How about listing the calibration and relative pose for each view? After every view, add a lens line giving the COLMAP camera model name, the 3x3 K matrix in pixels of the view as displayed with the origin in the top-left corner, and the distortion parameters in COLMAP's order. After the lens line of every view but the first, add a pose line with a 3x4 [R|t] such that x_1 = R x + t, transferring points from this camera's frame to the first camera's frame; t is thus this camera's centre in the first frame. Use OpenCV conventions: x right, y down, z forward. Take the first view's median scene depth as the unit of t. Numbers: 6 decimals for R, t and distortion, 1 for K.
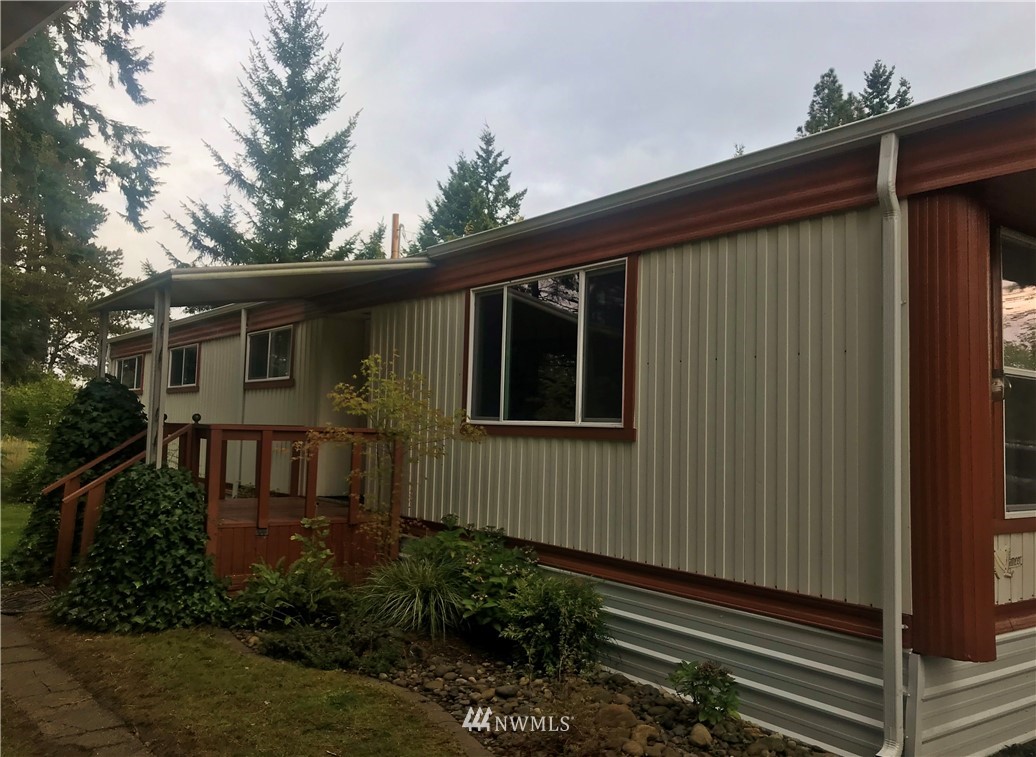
lens RADIAL K [[875.1, 0, 518.0], [0, 875.1, 378.5], [0, 0, 1]] dist [0.084411, -0.183183]
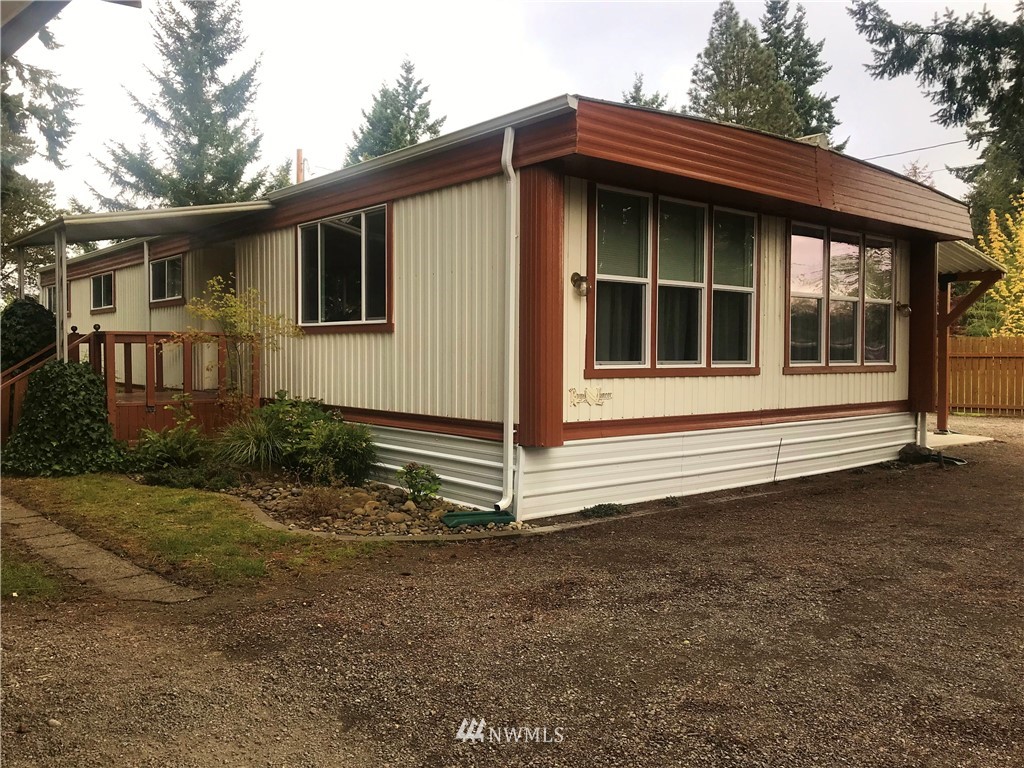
lens RADIAL K [[835.0, 0, 503.9], [0, 835.0, 380.4], [0, 0, 1]] dist [0.022887, -0.005802]
pose [[0.998113, -0.030030, 0.053554, 0.054790], [0.024638, 0.994818, 0.098641, 0.004433], [-0.056239, -0.097135, 0.993681, -0.092203]]
